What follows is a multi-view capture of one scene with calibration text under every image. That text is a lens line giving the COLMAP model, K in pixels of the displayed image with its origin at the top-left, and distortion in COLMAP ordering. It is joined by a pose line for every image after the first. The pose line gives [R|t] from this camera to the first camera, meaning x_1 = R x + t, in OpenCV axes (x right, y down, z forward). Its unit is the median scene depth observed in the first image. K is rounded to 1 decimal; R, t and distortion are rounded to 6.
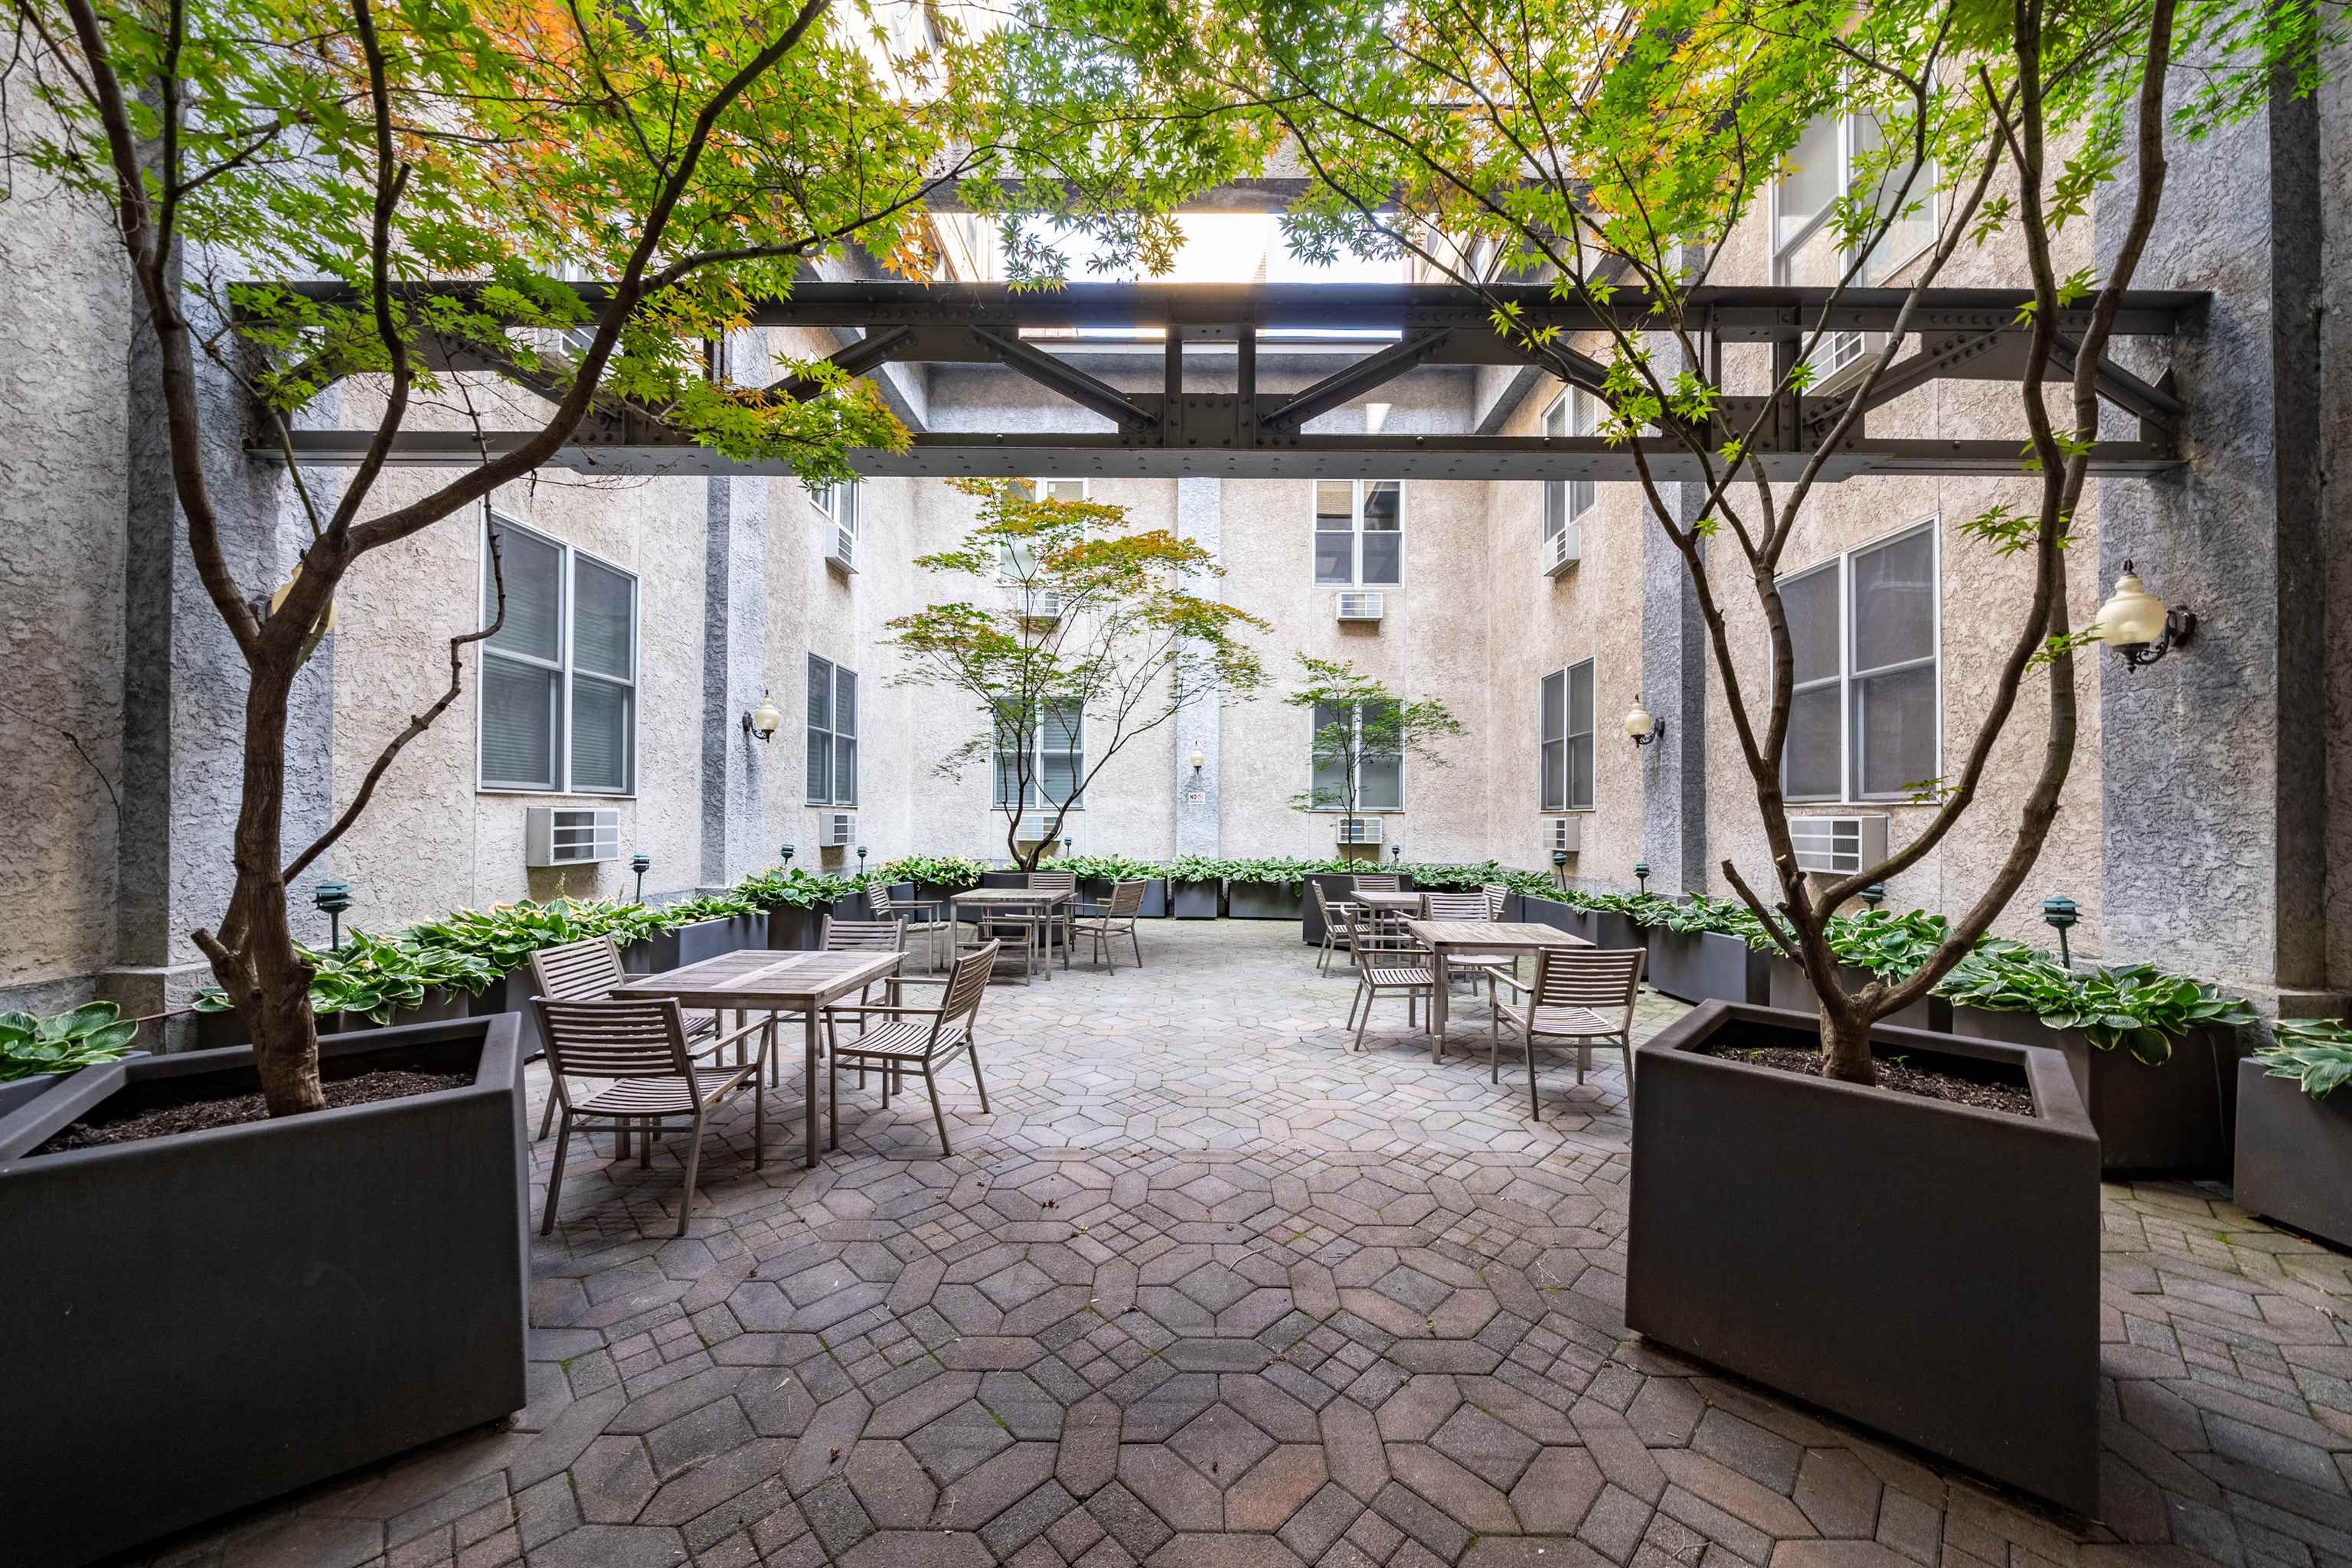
lens RADIAL K [[807.0, 0, 1172.5], [0, 807.0, 808.0], [0, 0, 1]] dist [-0.006933, 0.000234]
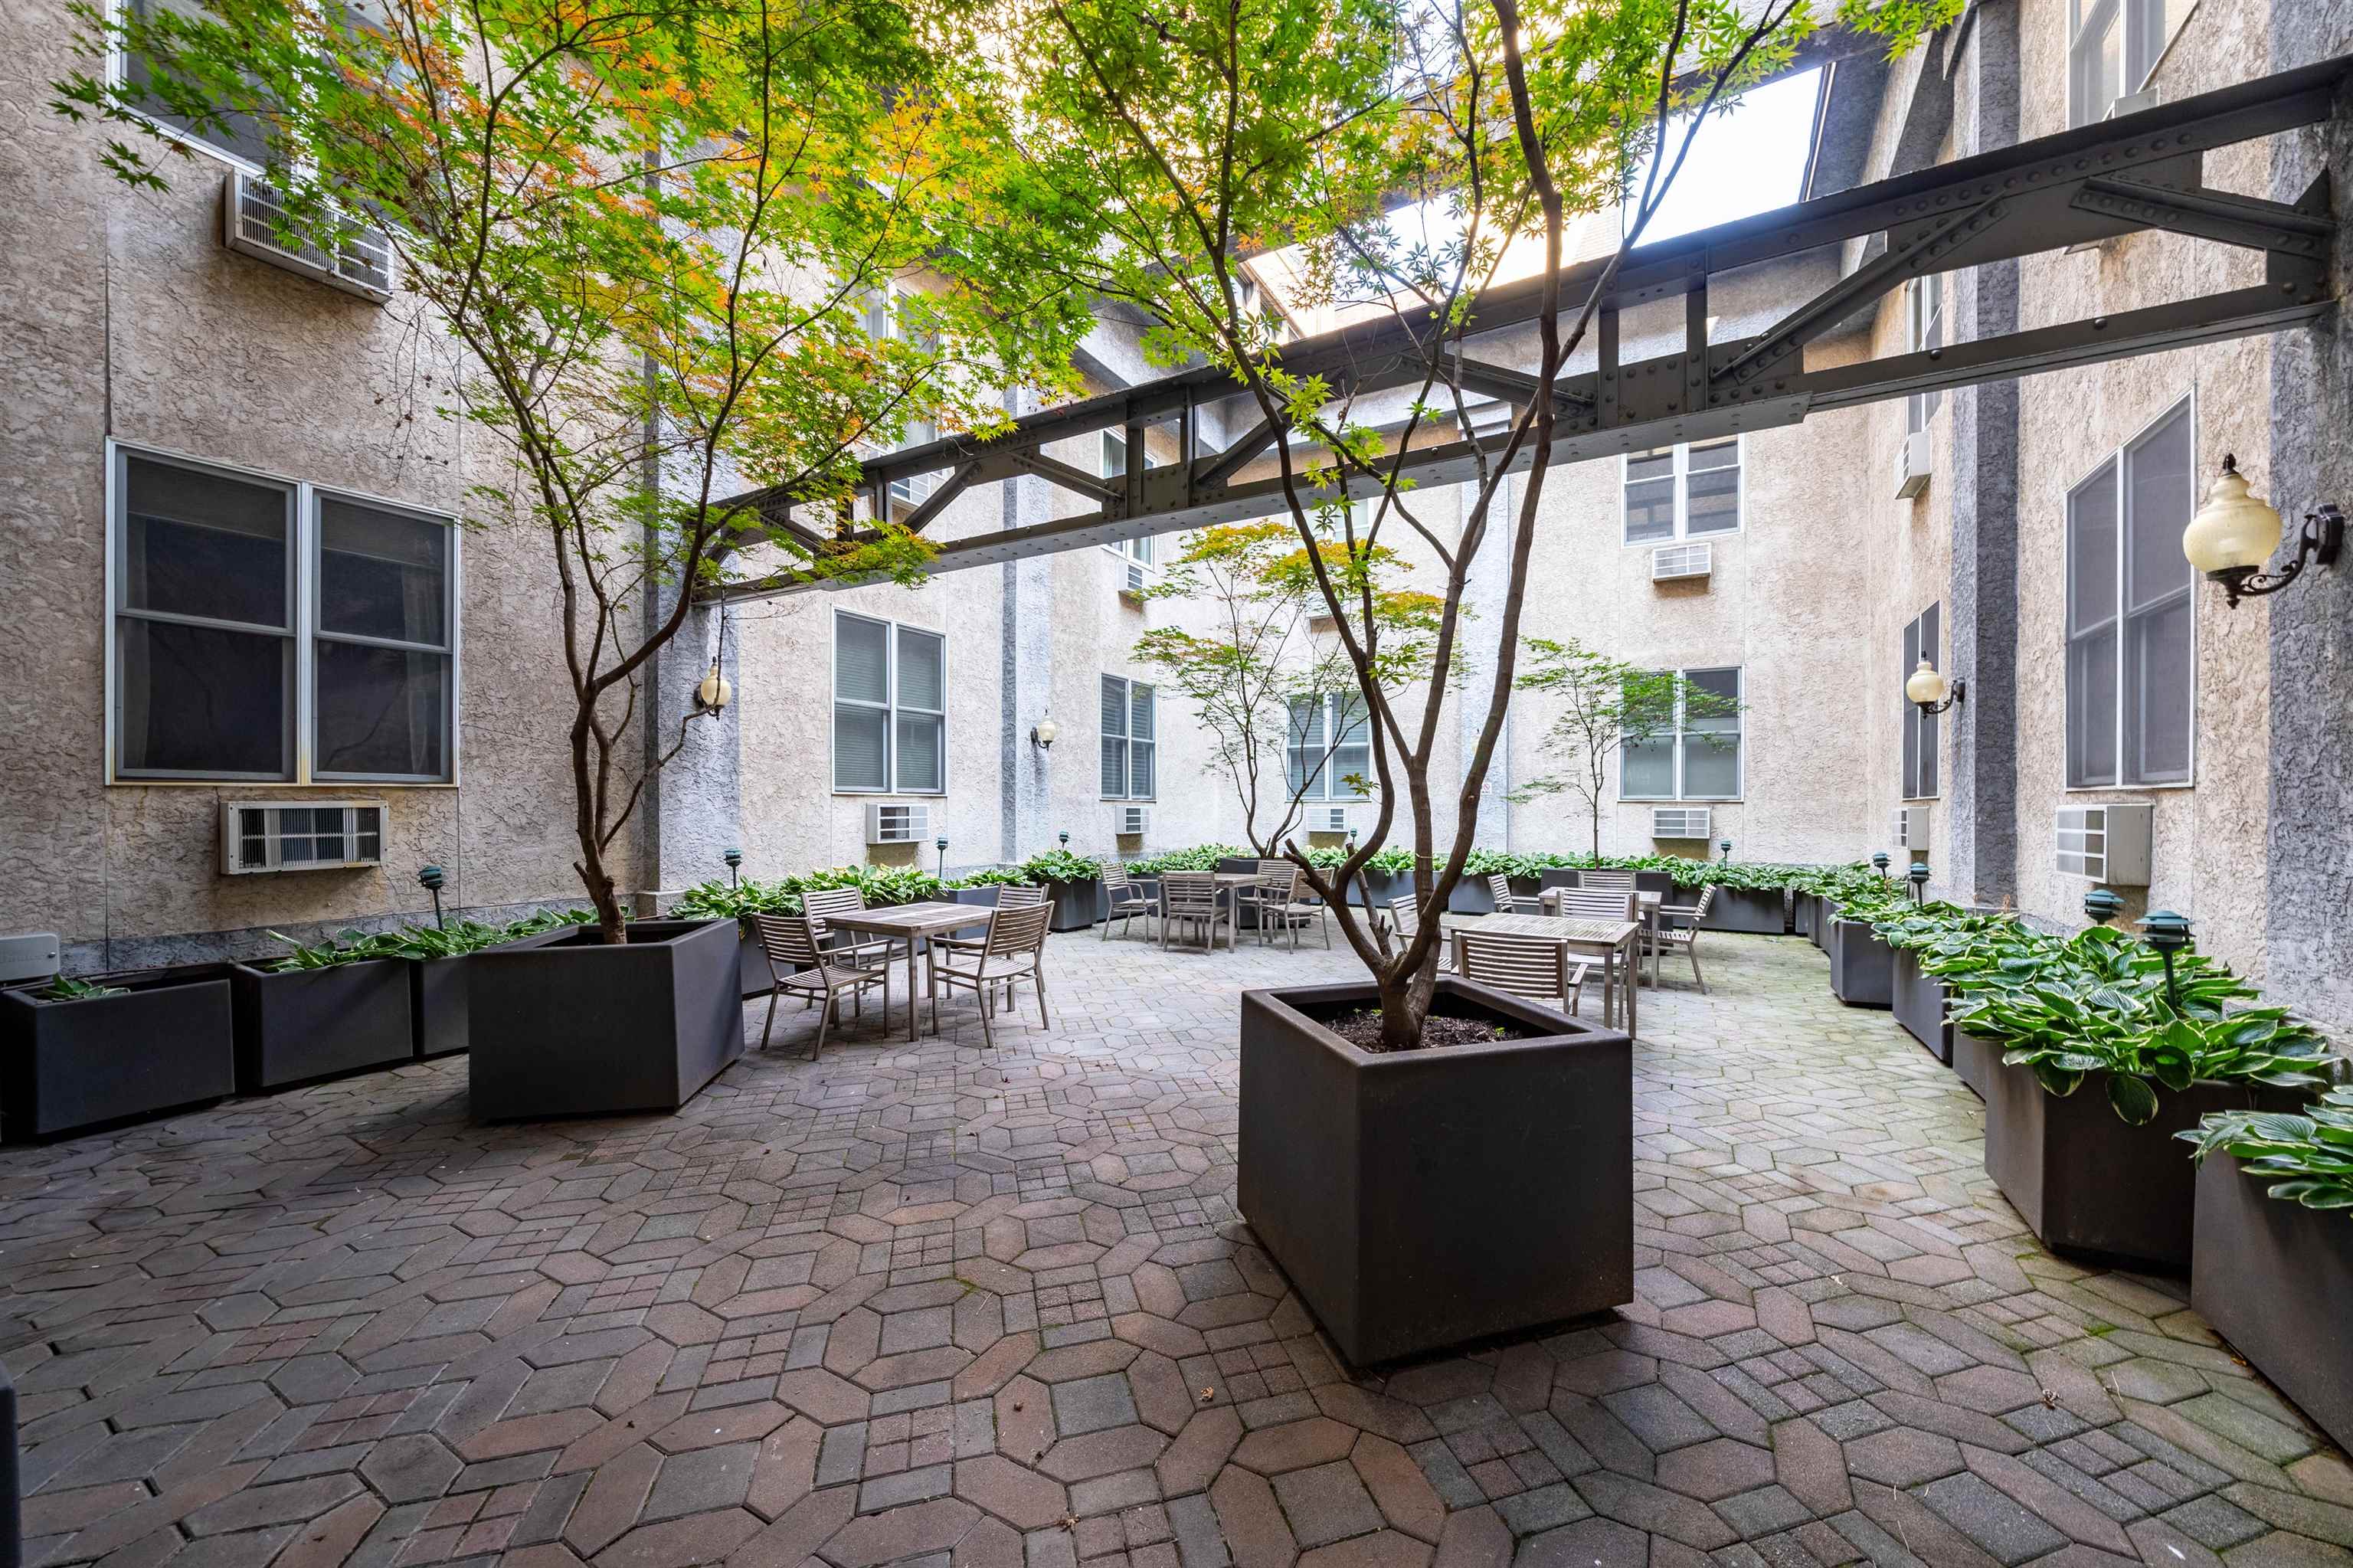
lens RADIAL K [[828.7, 0, 1179.5], [0, 828.7, 809.2], [0, 0, 1]] dist [0.000706, -0.001876]
pose [[0.882309, -0.003281, -0.470660, 0.374899], [0.008632, 0.999920, 0.009211, 0.000056], [0.470592, -0.012190, 0.882267, -0.067553]]
